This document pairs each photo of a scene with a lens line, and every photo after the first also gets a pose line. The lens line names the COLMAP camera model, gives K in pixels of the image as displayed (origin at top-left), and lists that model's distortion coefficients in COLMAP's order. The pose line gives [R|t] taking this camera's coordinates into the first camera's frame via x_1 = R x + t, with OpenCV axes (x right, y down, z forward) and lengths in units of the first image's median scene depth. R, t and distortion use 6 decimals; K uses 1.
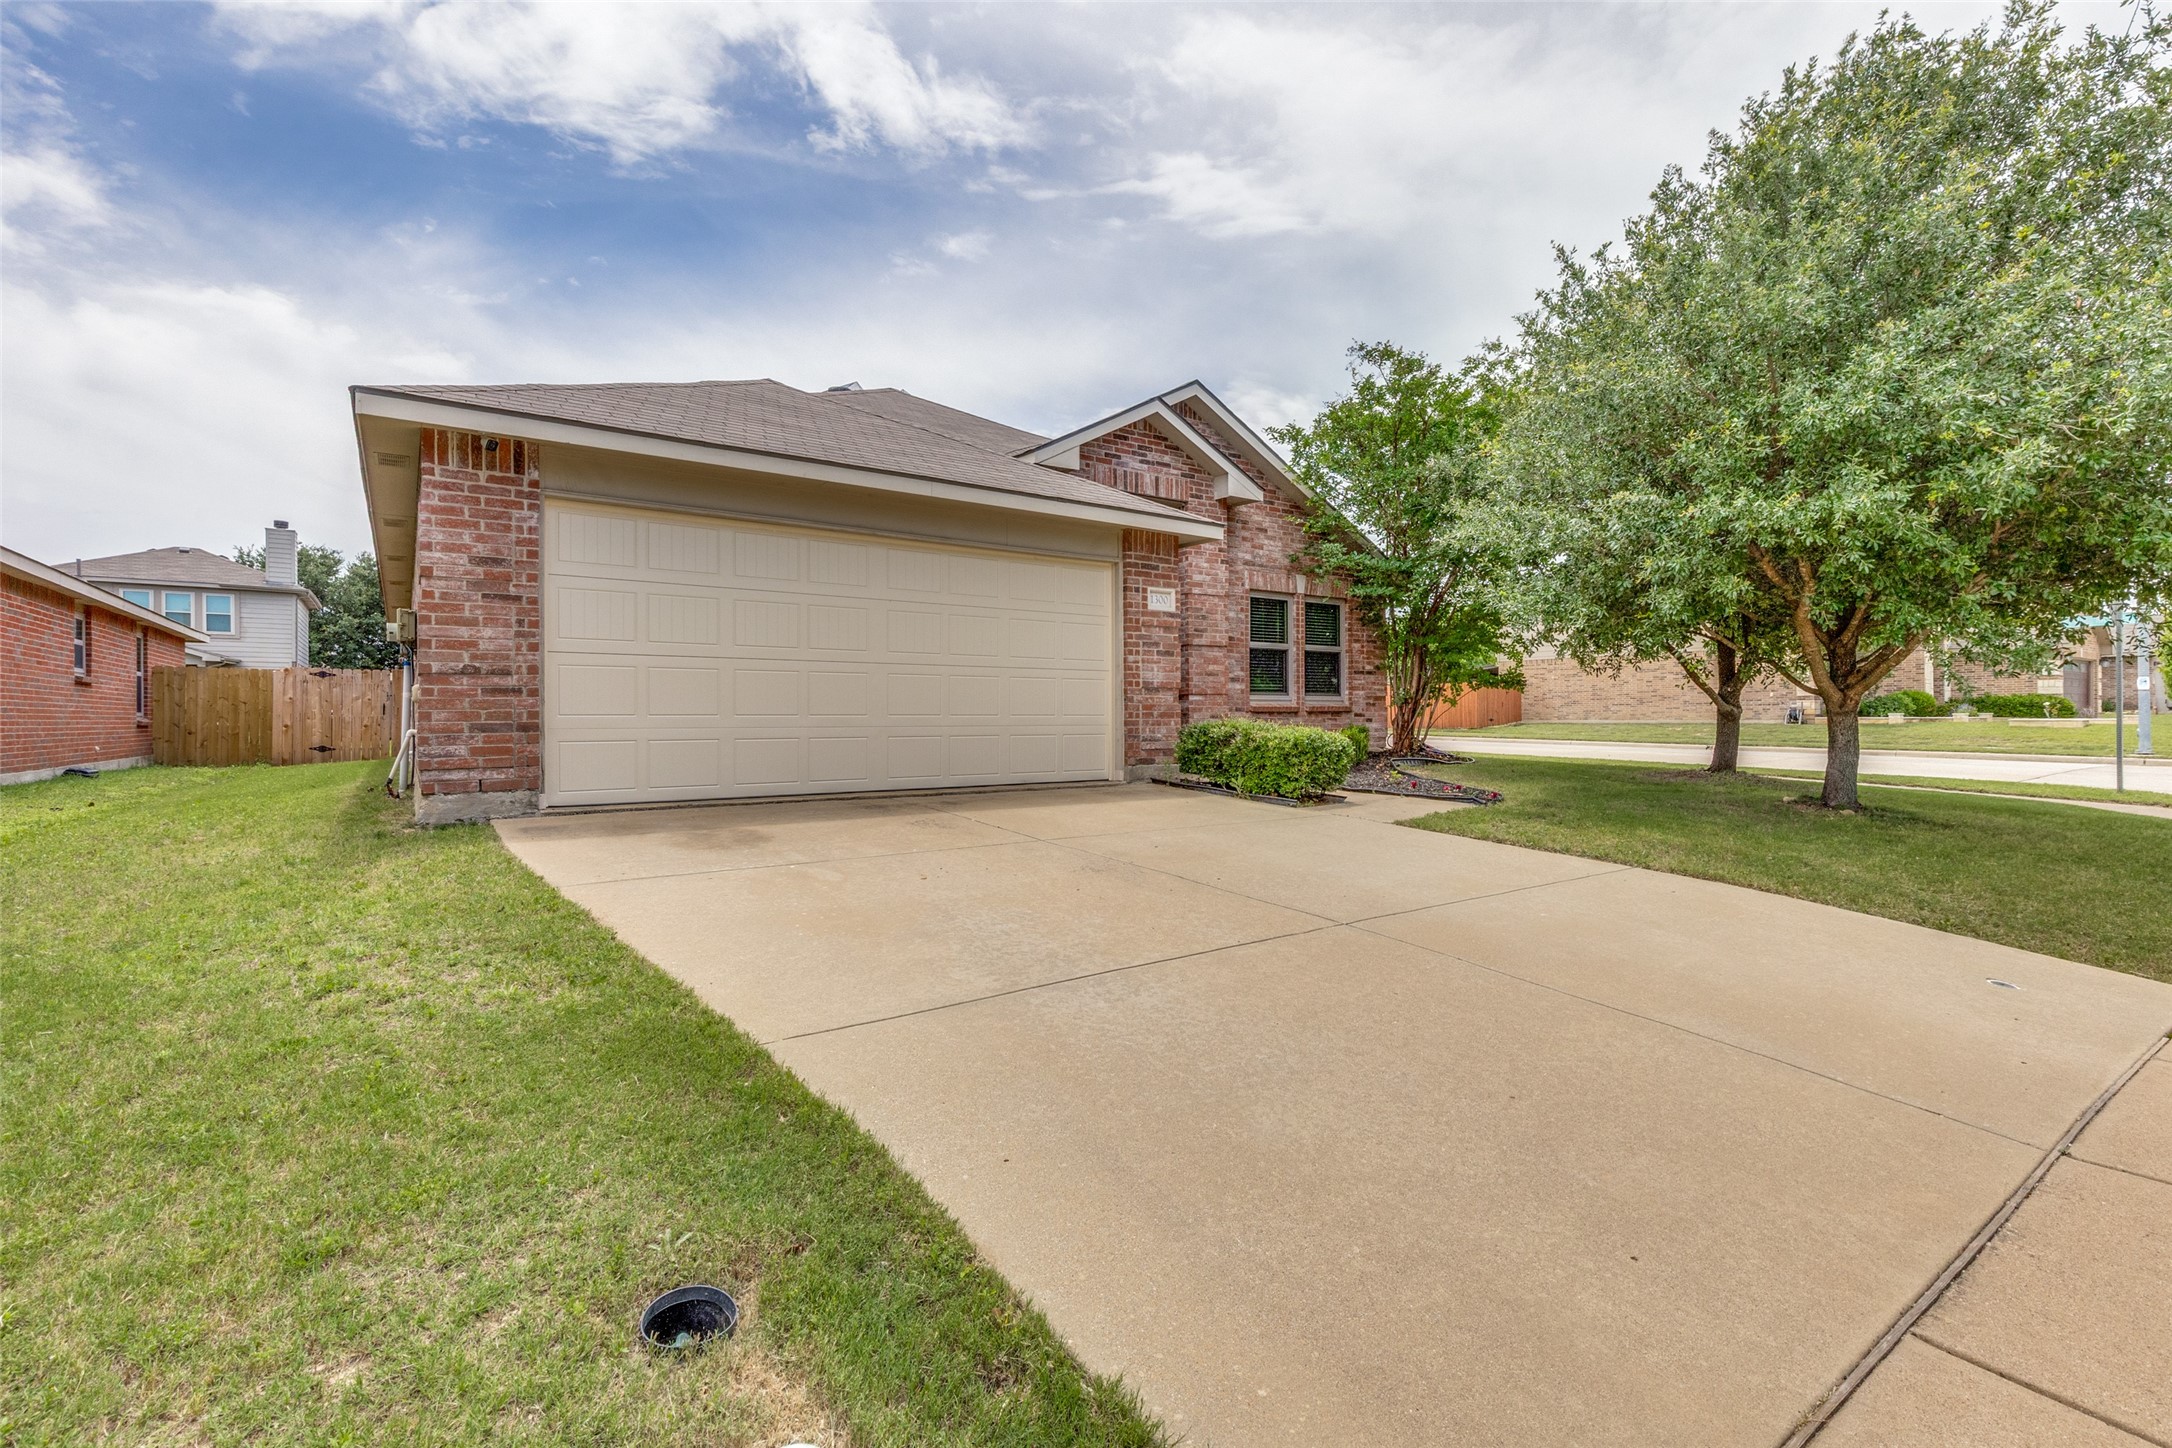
lens RADIAL K [[944.1, 0, 1086.0], [0, 944.1, 724.0], [0, 0, 1]] dist [-0.002060, -0.000264]
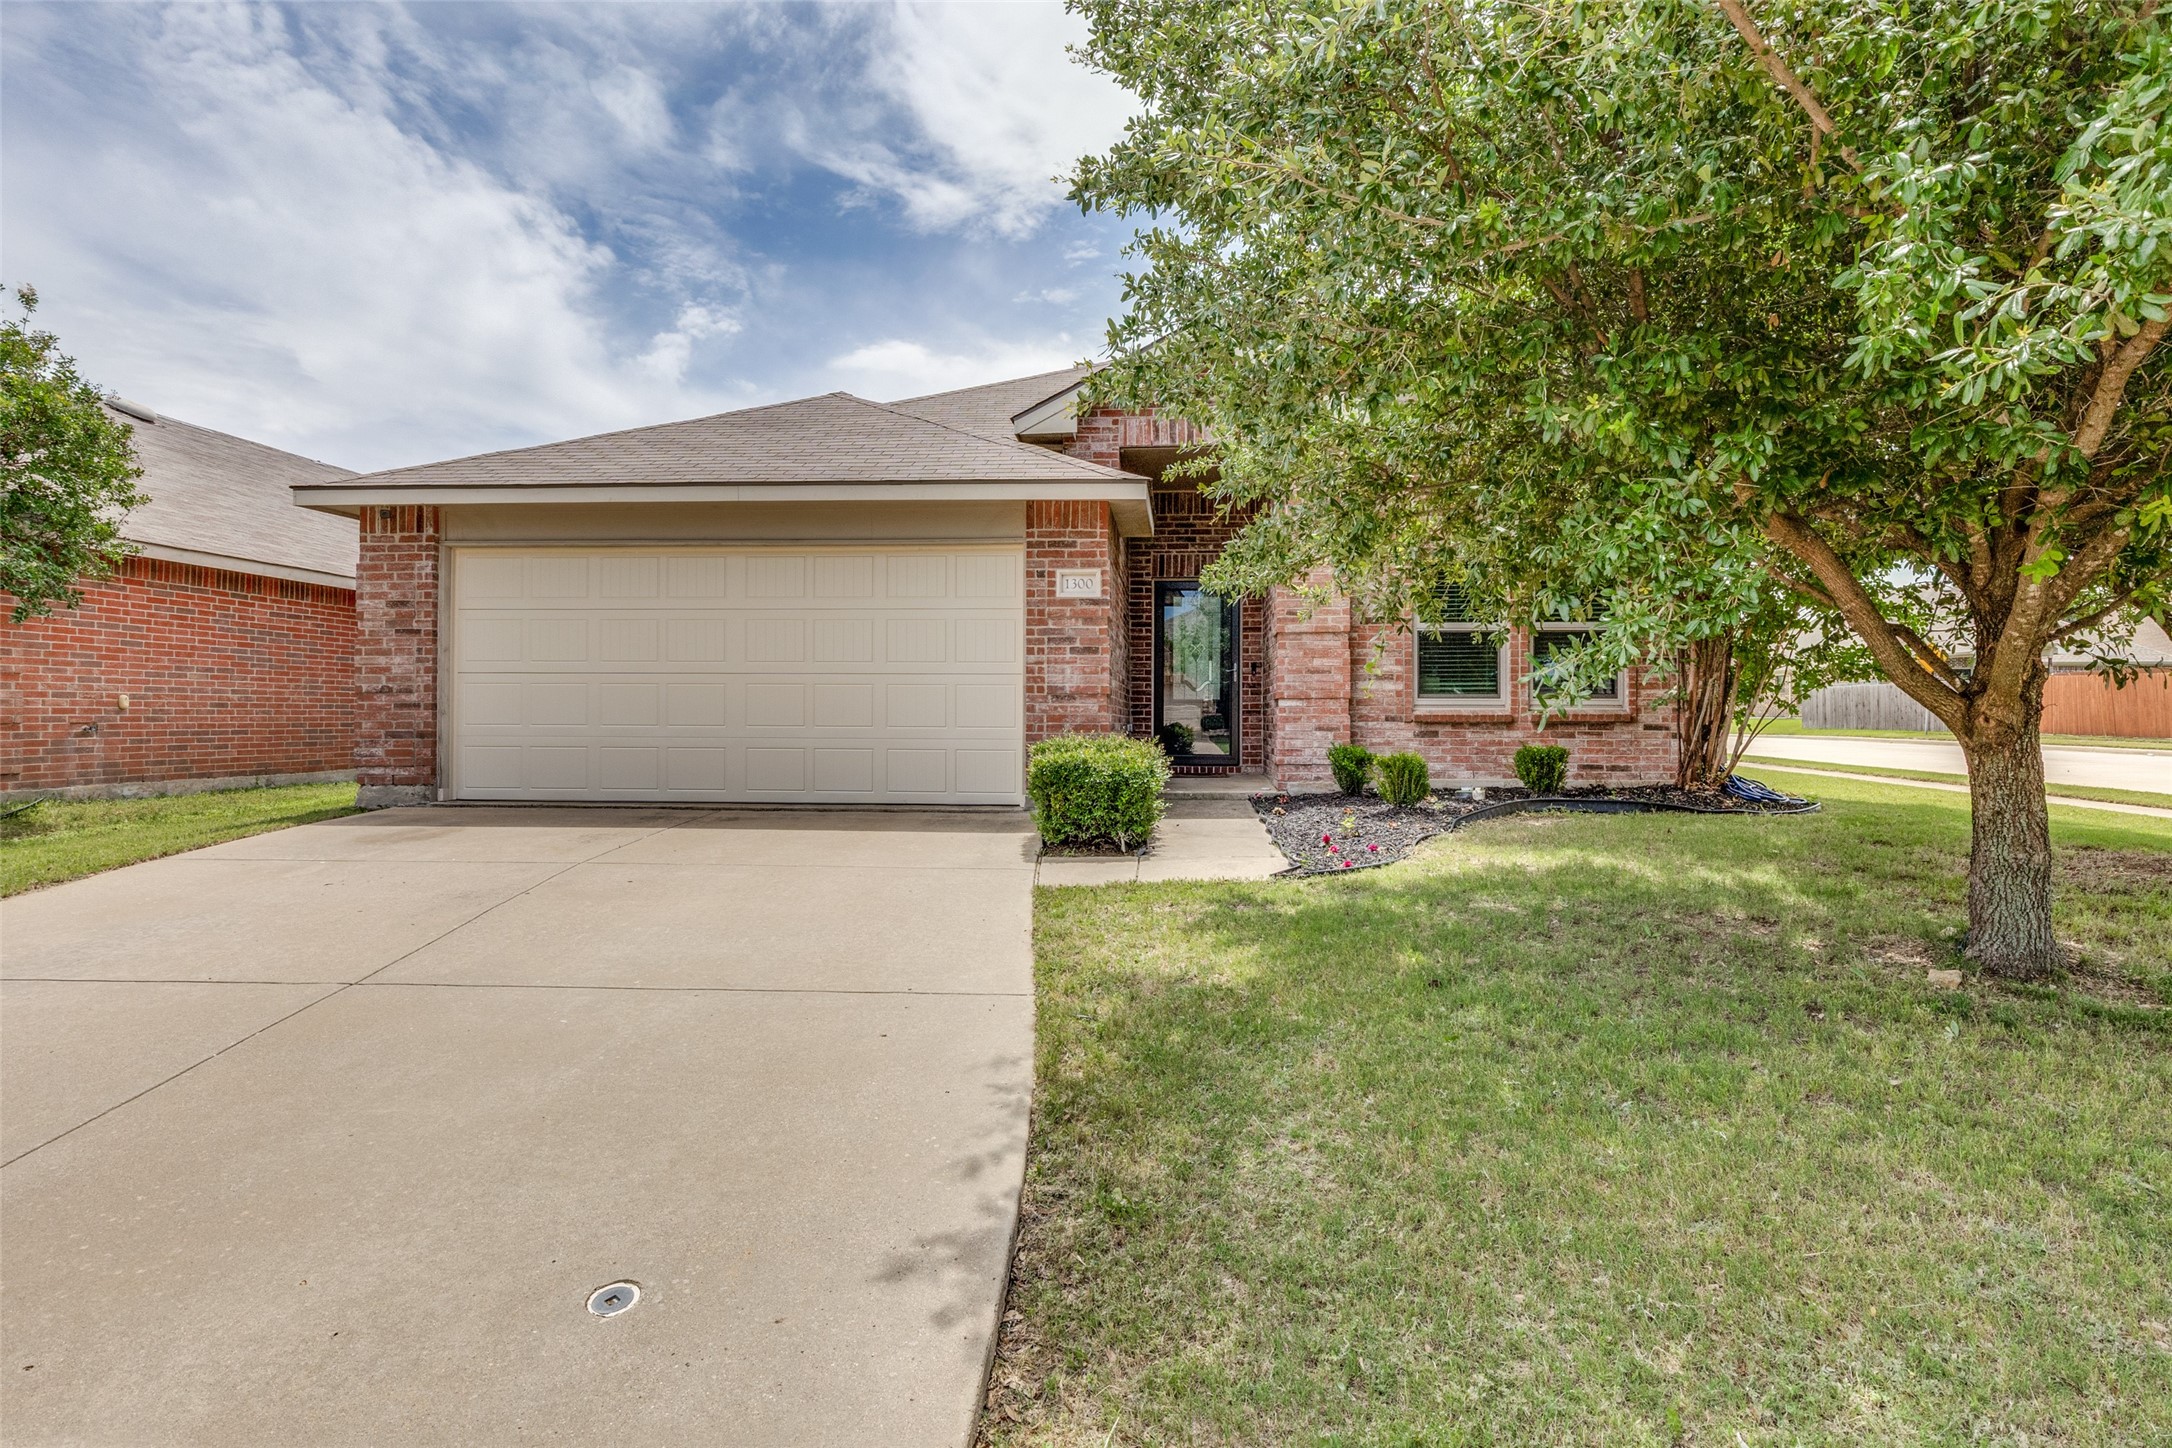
lens RADIAL K [[1084.2, 0, 1093.9], [0, 1084.2, 718.4], [0, 0, 1]] dist [-0.001935, -0.000604]
pose [[0.782369, 0.006103, -0.622785, 0.671947], [-0.009557, 0.999952, -0.002207, -0.015723], [0.622742, 0.007678, 0.782390, 0.293368]]
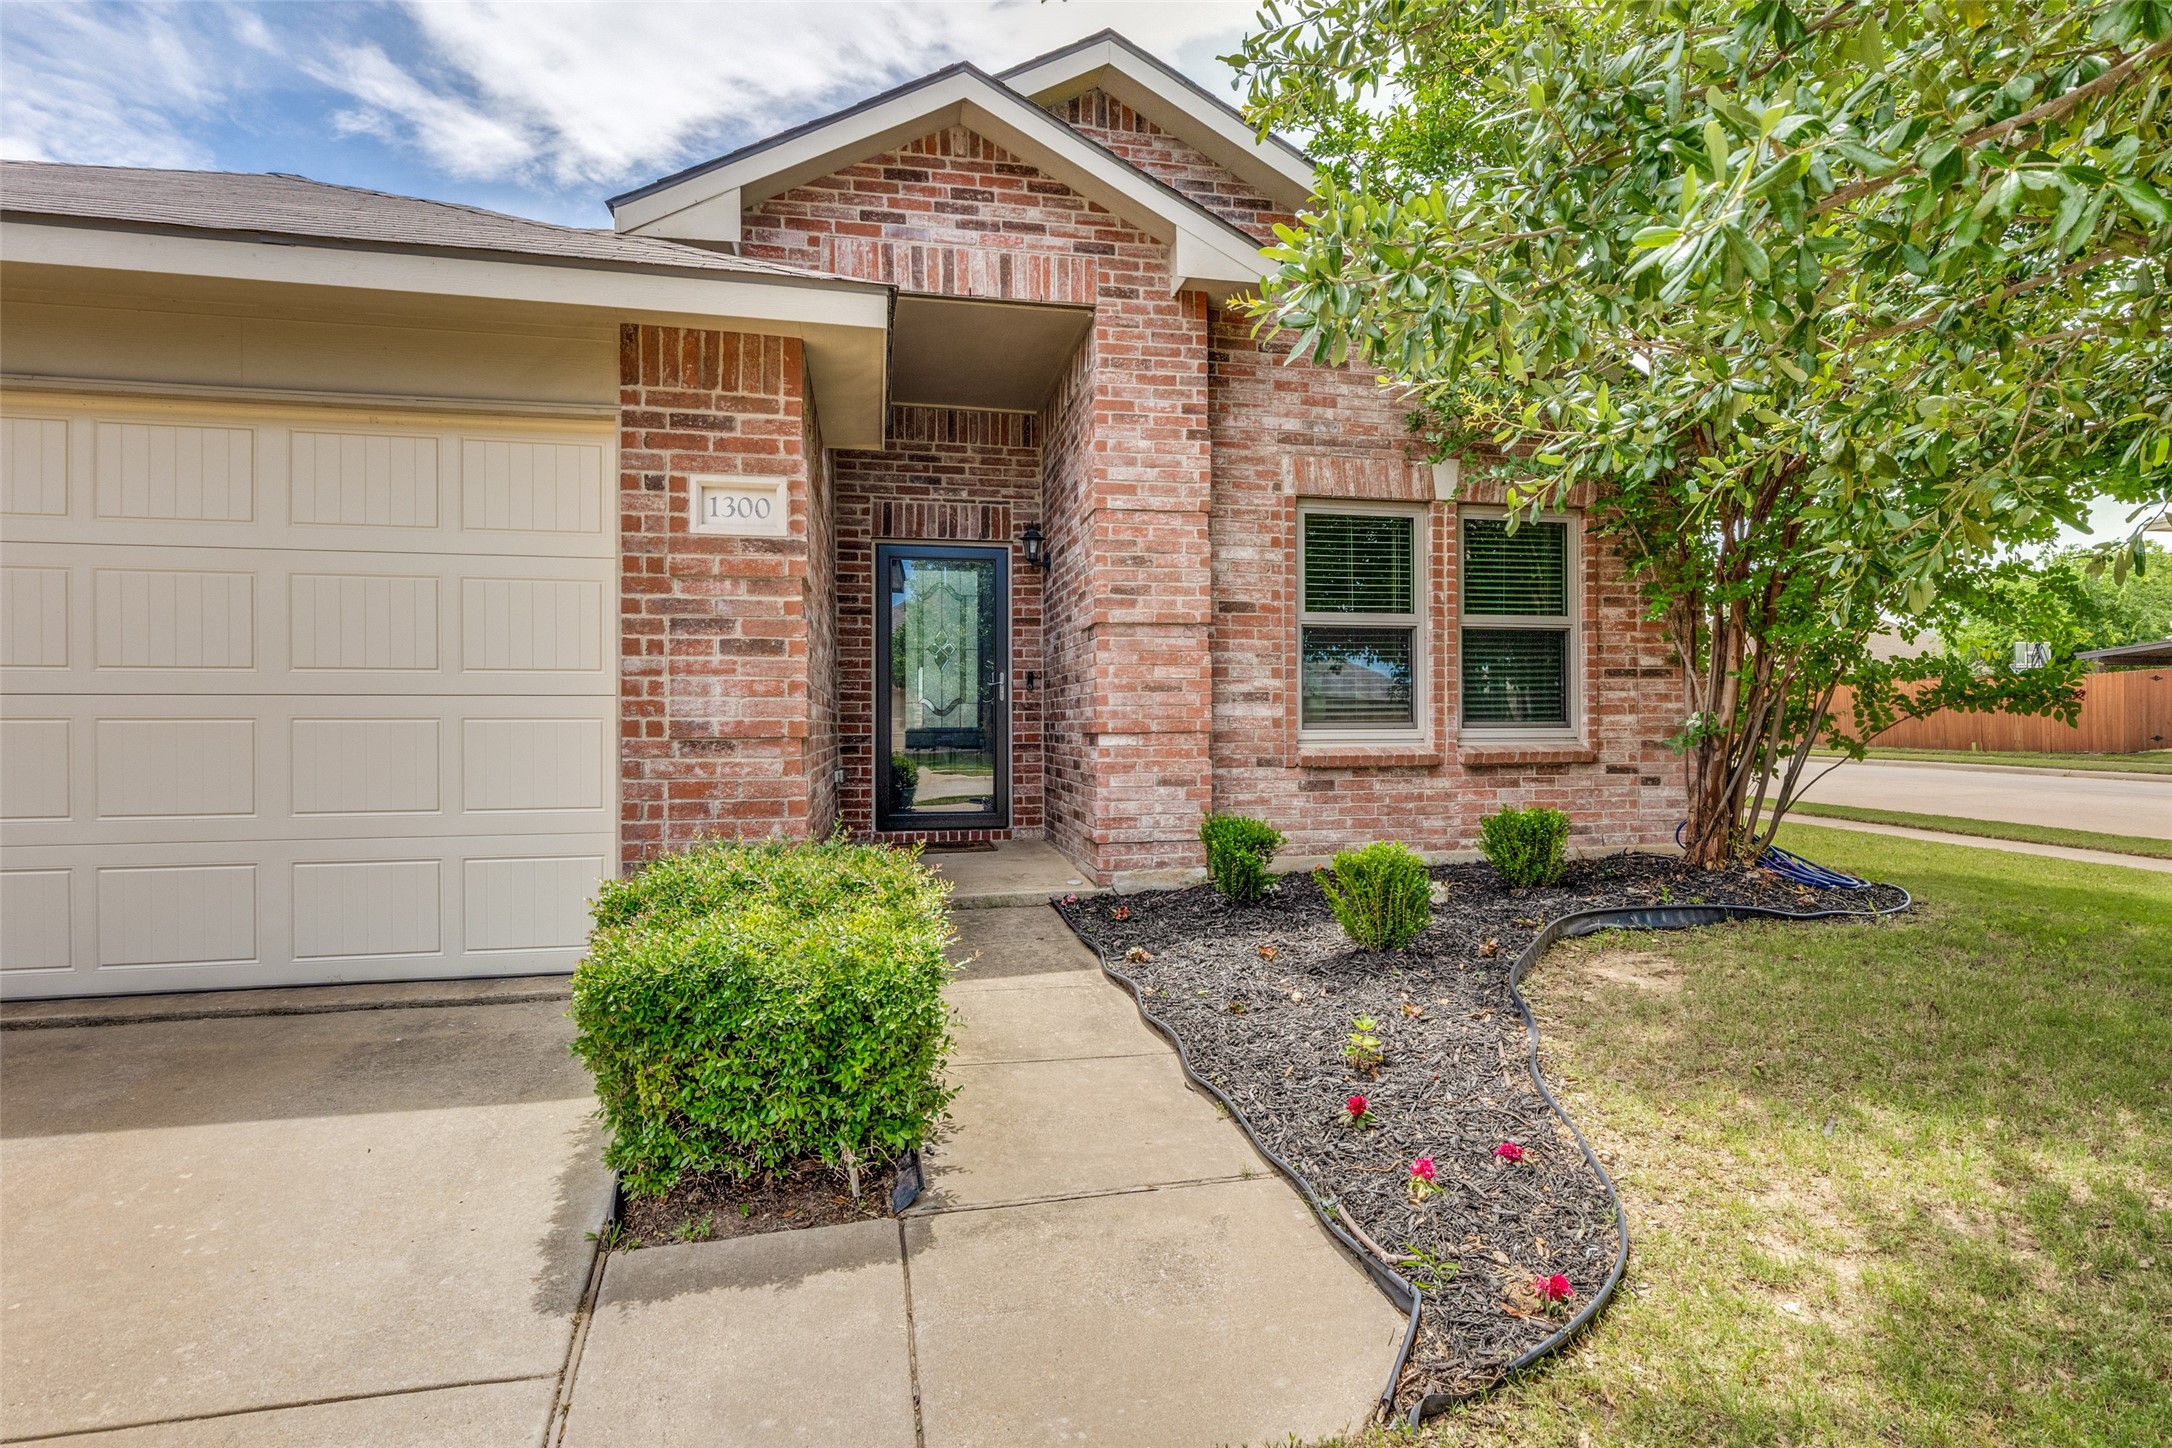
lens RADIAL K [[1084.2, 0, 1093.9], [0, 1084.2, 718.4], [0, 0, 1]] dist [-0.001935, -0.000604]
pose [[0.923515, -0.002432, -0.383555, 0.384979], [-0.001185, 0.999957, -0.009194, -0.042800], [0.383561, 0.008945, 0.923472, 0.659812]]
